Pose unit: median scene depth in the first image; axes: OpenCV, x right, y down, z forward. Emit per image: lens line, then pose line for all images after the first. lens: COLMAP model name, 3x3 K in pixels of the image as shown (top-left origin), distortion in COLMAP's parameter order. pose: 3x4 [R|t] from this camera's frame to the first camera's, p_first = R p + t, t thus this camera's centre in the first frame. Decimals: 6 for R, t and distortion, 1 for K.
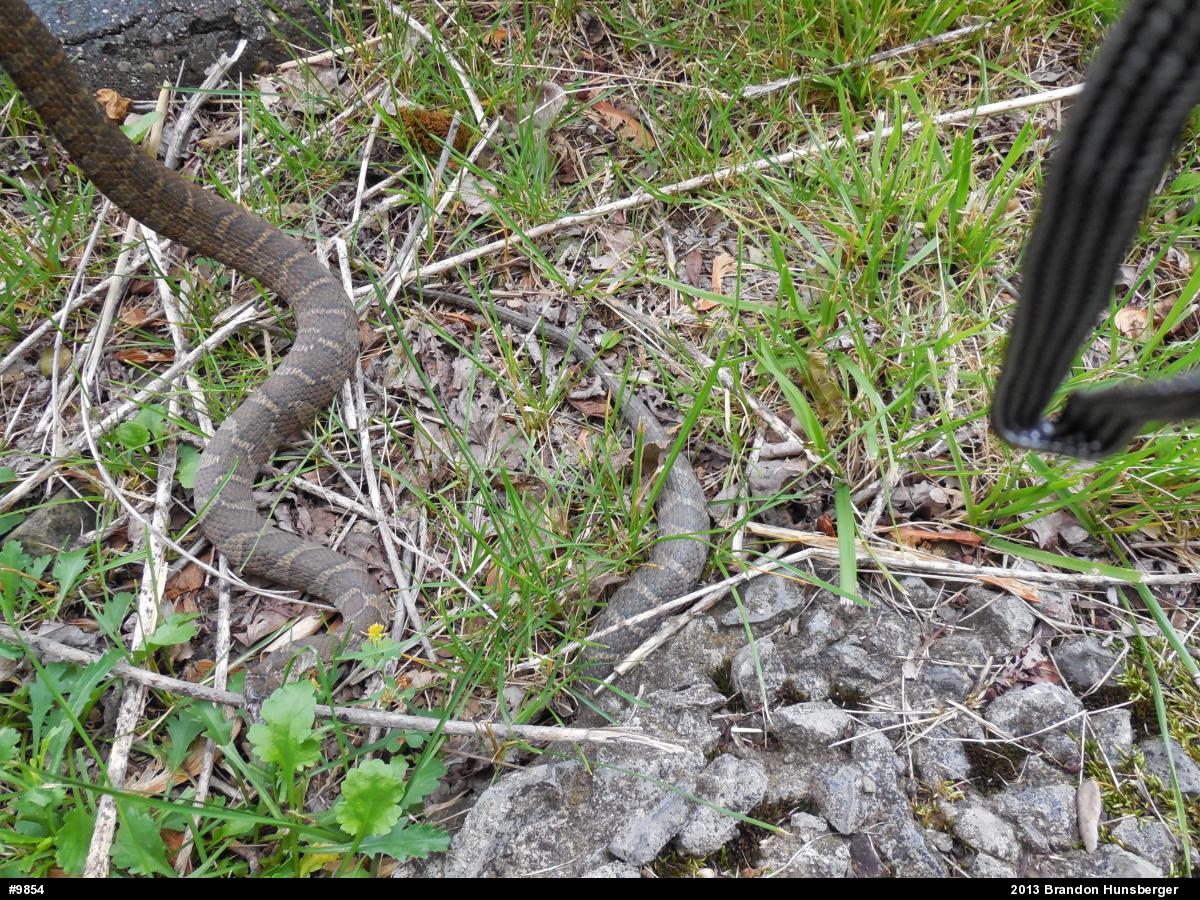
lens RADIAL K [[914.5, 0, 600.0], [0, 914.5, 450.0], [0, 0, 1]] dist [-0.010030, 0.011908]
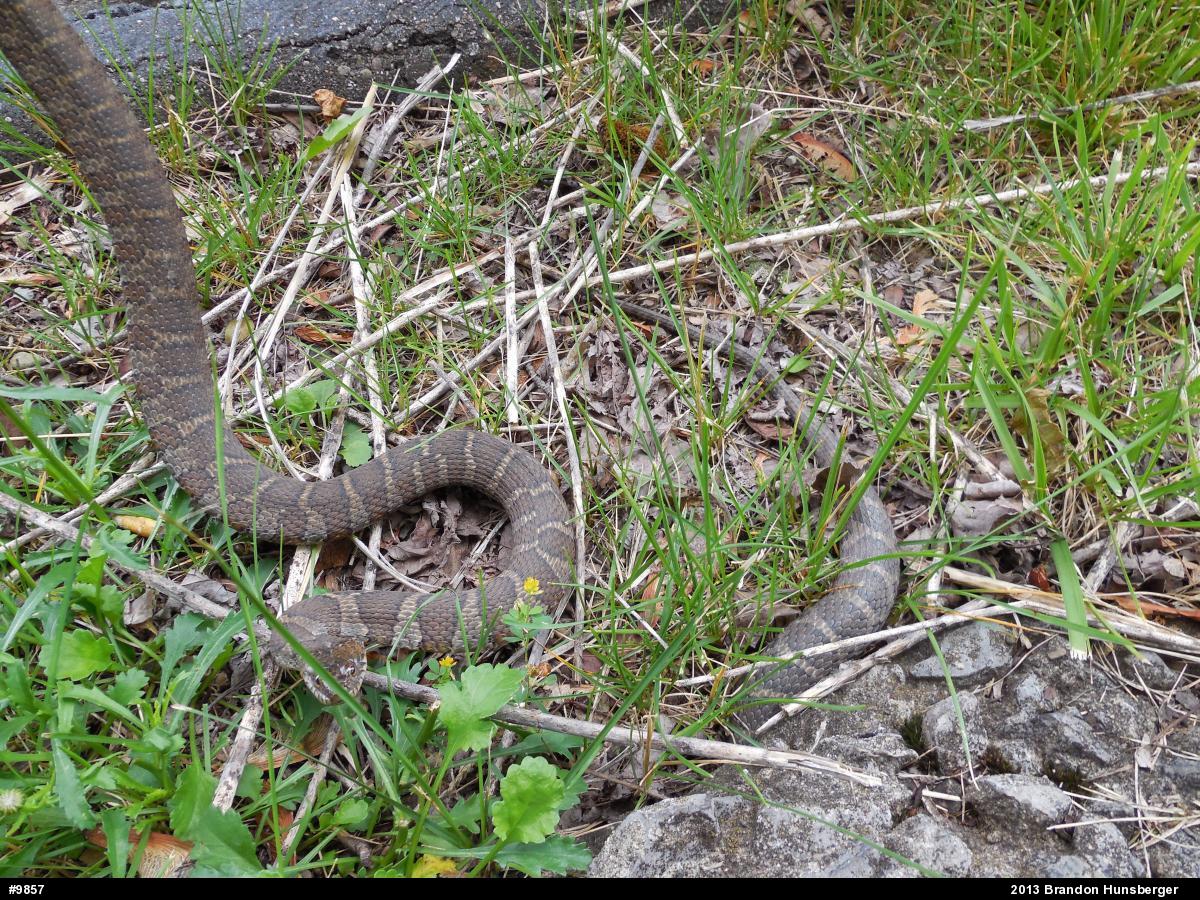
lens RADIAL K [[914.5, 0, 600.0], [0, 914.5, 450.0], [0, 0, 1]] dist [-0.010030, 0.011908]
pose [[0.984948, 0.103717, -0.138277, -0.050530], [-0.118915, 0.987166, -0.106597, 0.091655], [0.125447, 0.121436, 0.984640, 0.072310]]
